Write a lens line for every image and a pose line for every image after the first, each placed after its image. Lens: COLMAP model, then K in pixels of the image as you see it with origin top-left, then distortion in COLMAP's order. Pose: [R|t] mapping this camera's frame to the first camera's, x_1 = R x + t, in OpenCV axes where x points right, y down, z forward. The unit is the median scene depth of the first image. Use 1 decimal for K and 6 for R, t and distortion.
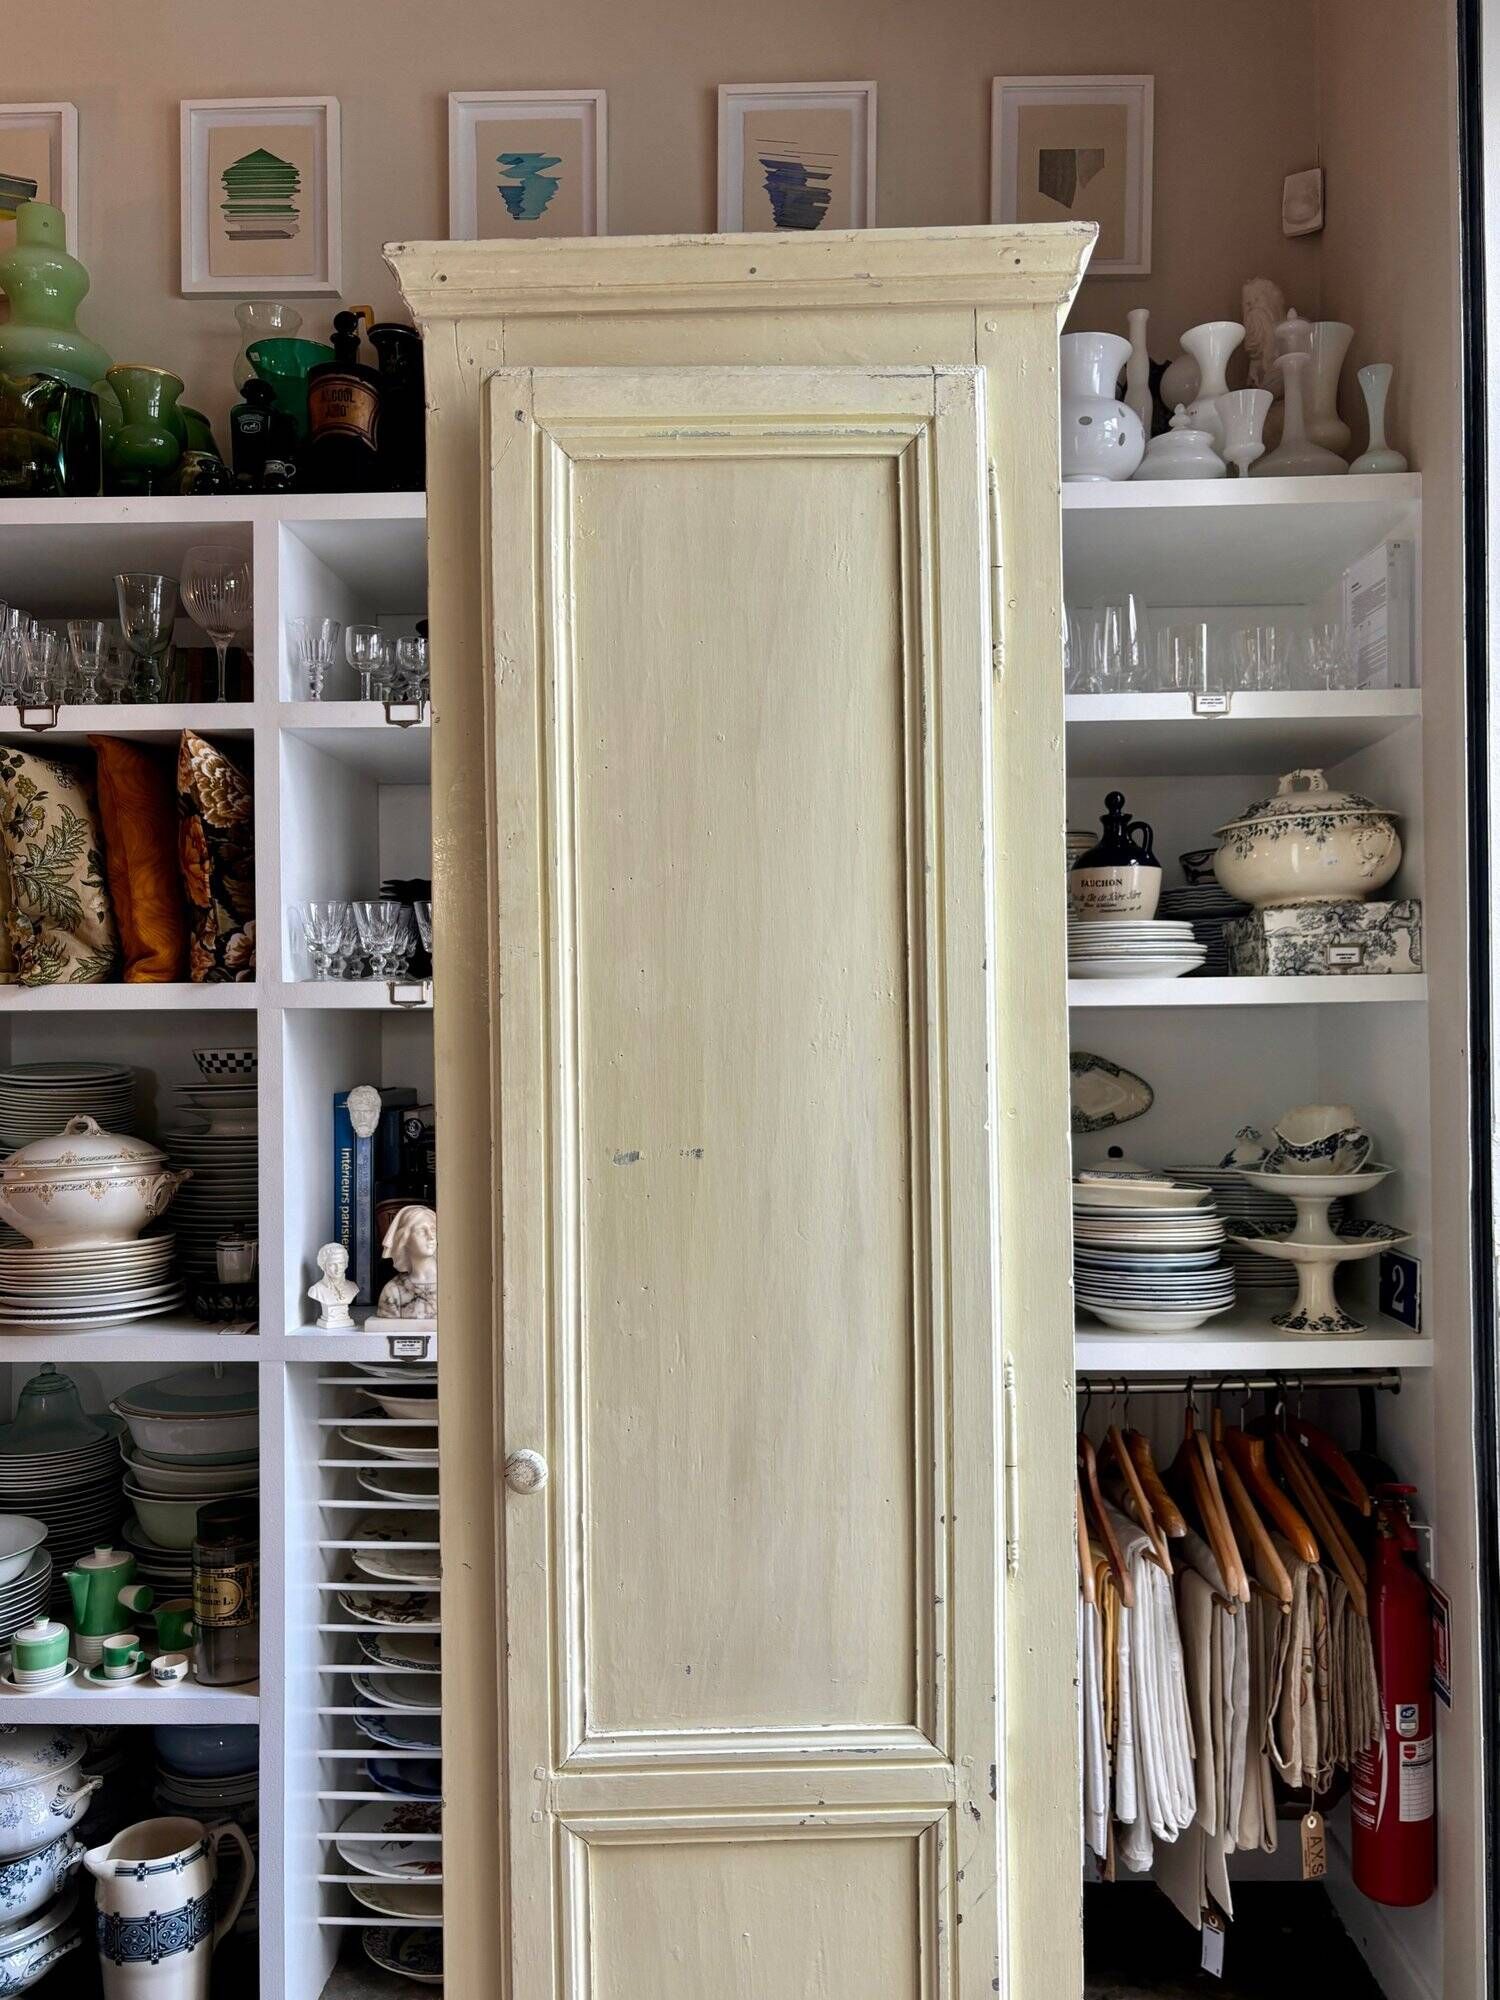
lens RADIAL K [[1588.5, 0, 739.7], [0, 1588.5, 1013.2], [0, 0, 1]] dist [0.027585, -0.027899]
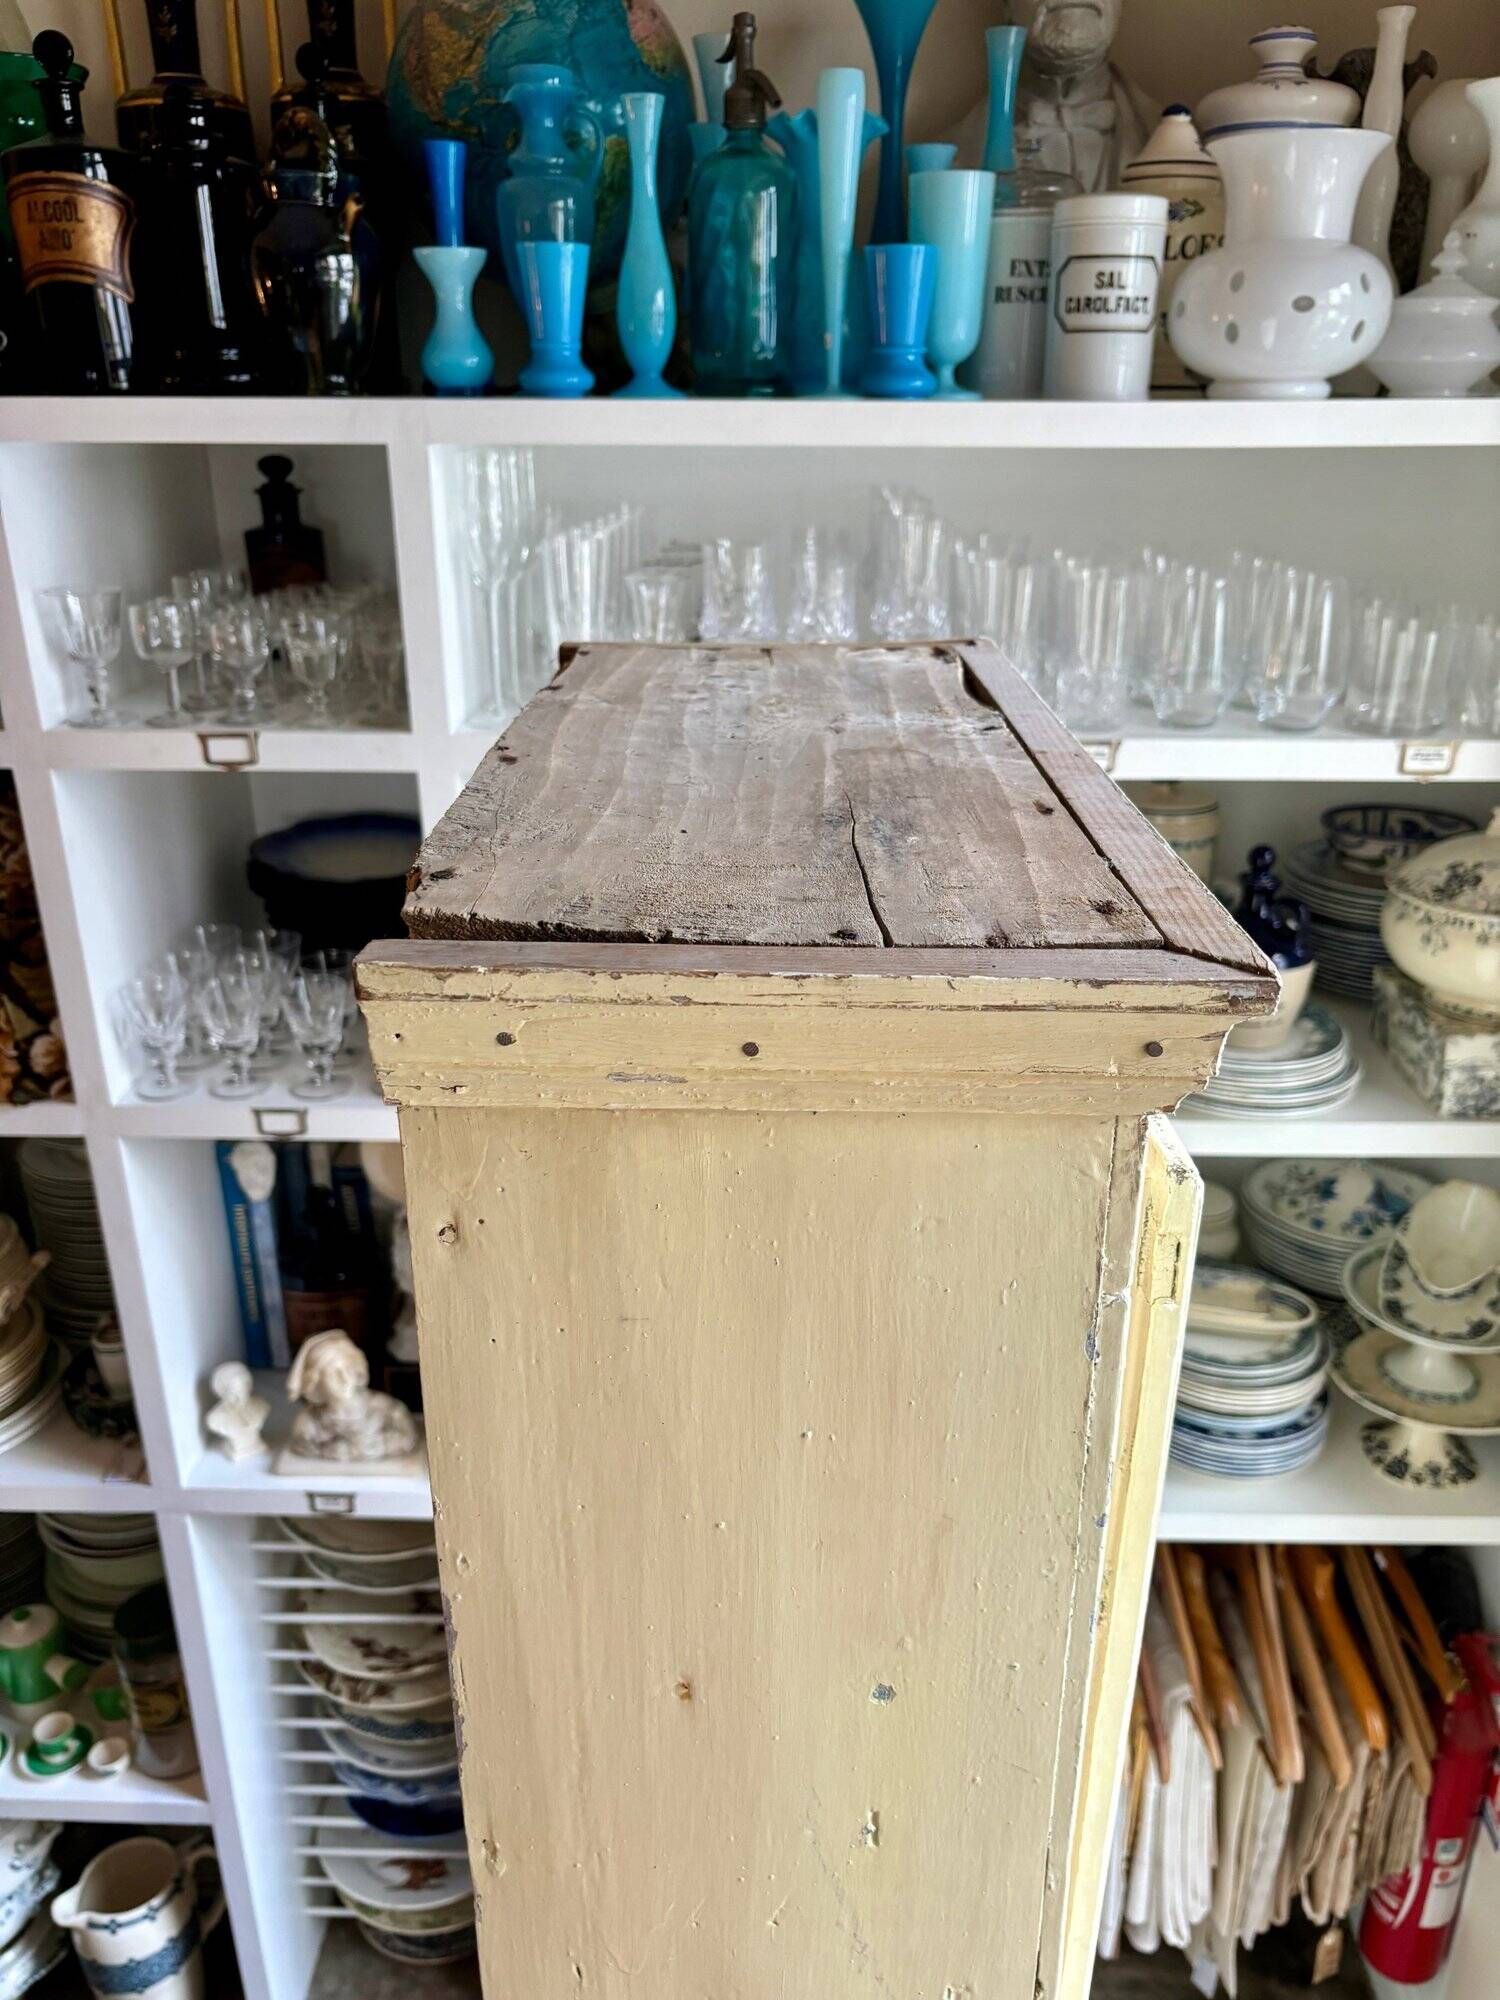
lens RADIAL K [[1526.3, 0, 751.9], [0, 1526.3, 1004.6], [0, 0, 1]] dist [0.039583, -0.047889]
pose [[0.999962, 0.001012, 0.008669, 0.004829], [-0.004291, 0.921936, 0.387319, -0.339327], [-0.007601, -0.387342, 0.921905, 0.353690]]
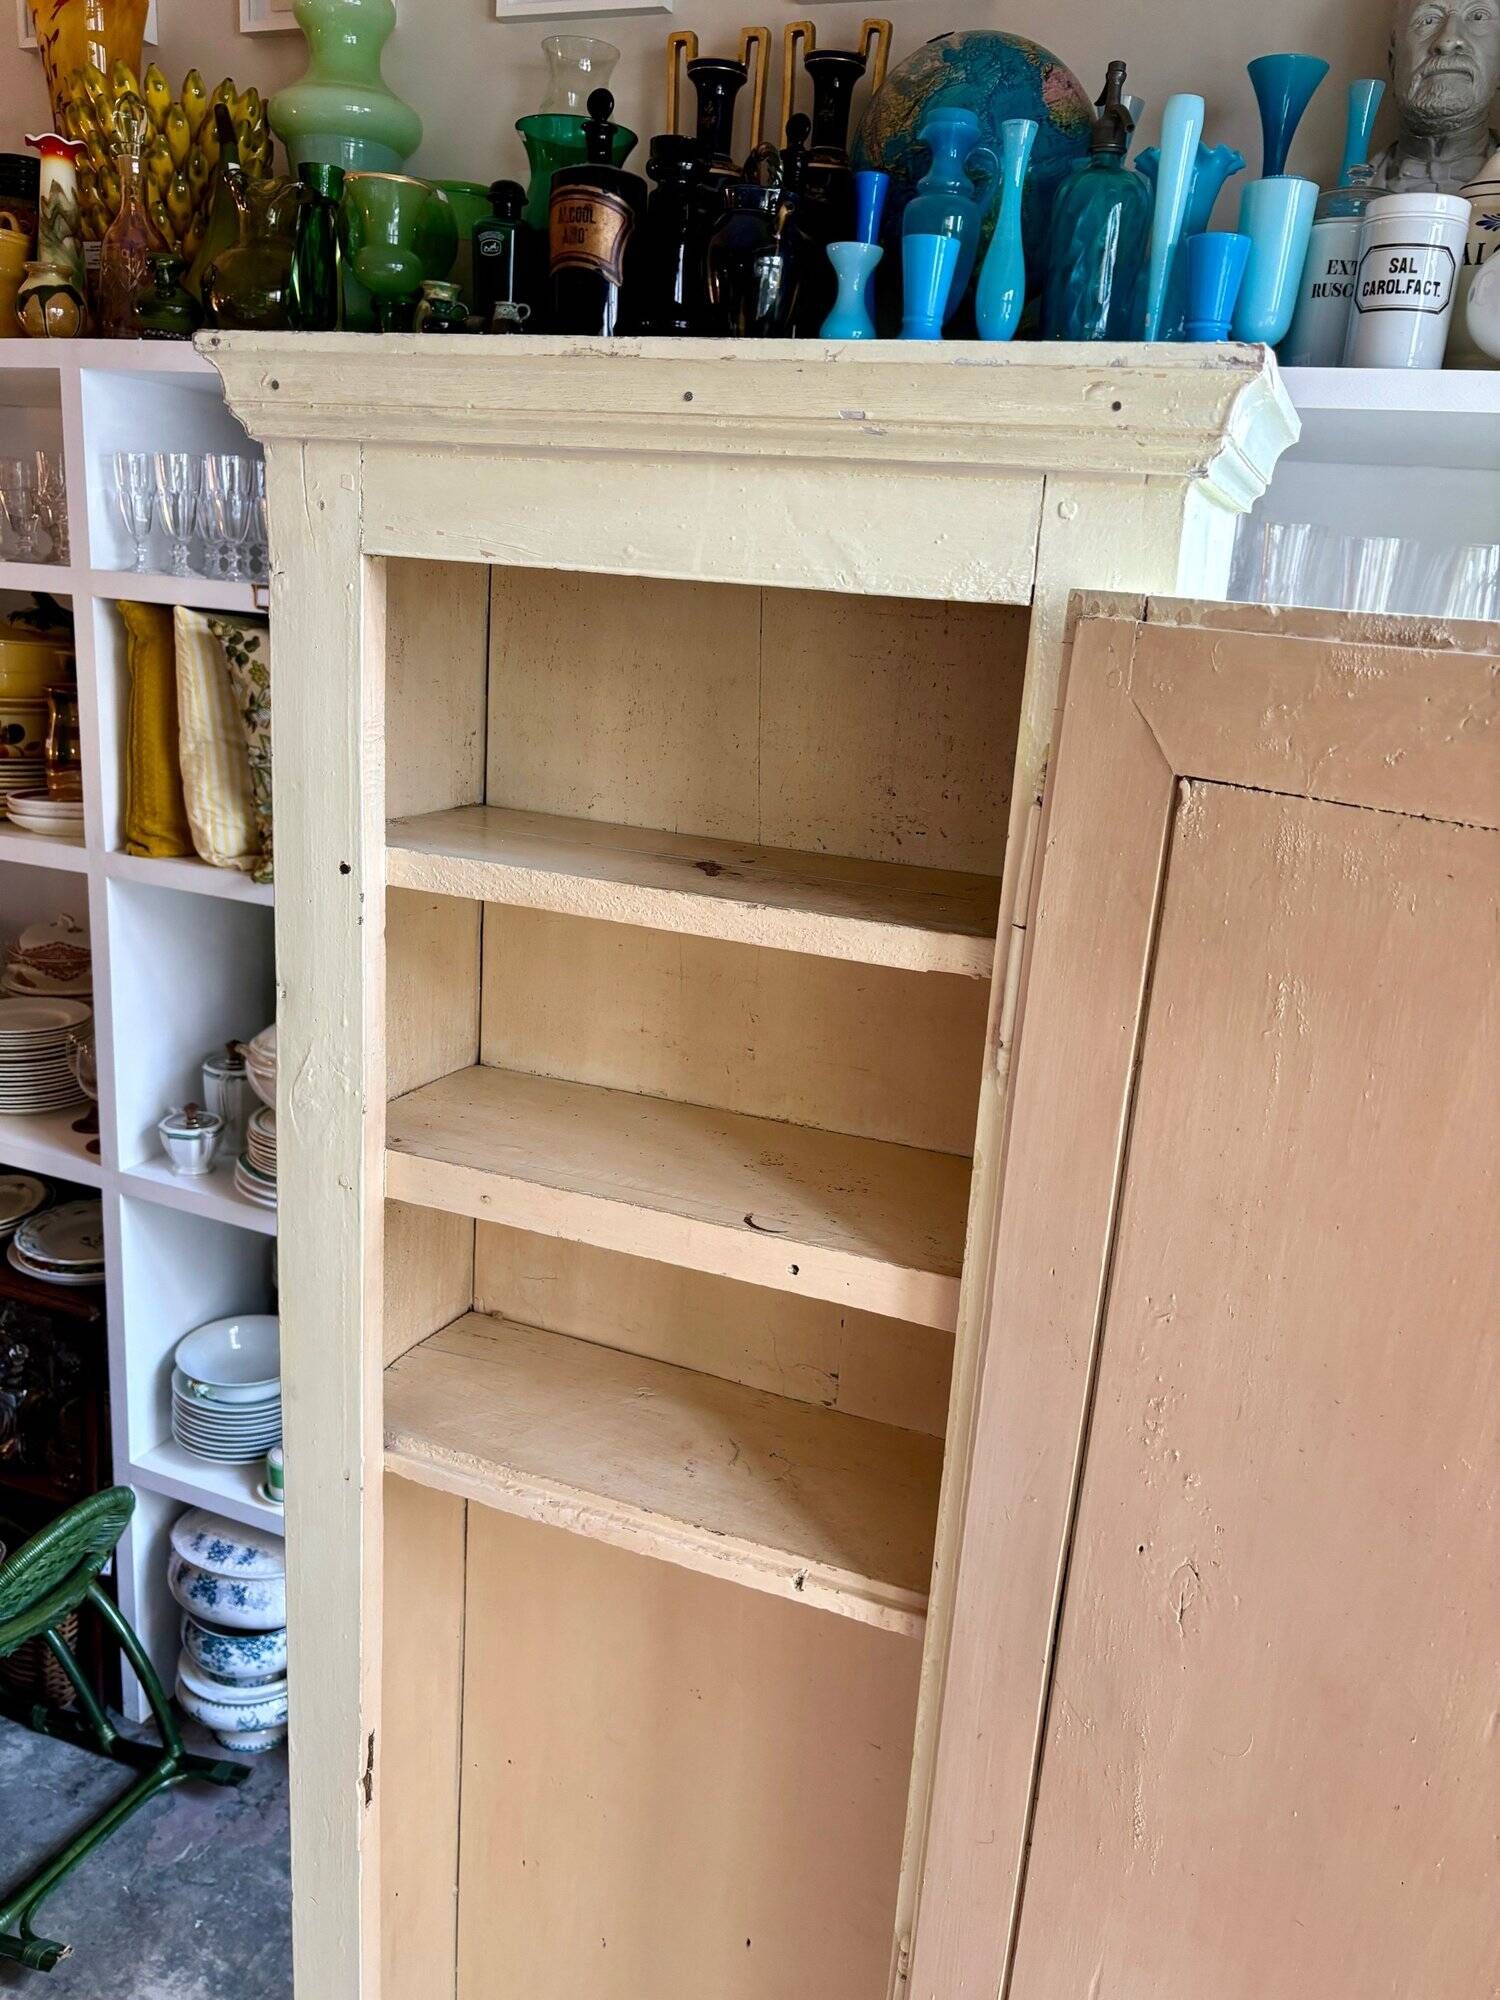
lens RADIAL K [[1526.3, 0, 758.7], [0, 1526.3, 1000.4], [0, 0, 1]] dist [0.039583, -0.047889]
pose [[0.935232, 0.163448, -0.314048, 0.144382], [-0.075403, 0.958658, 0.274390, -0.227495], [0.345913, -0.232938, 0.908892, 0.233162]]
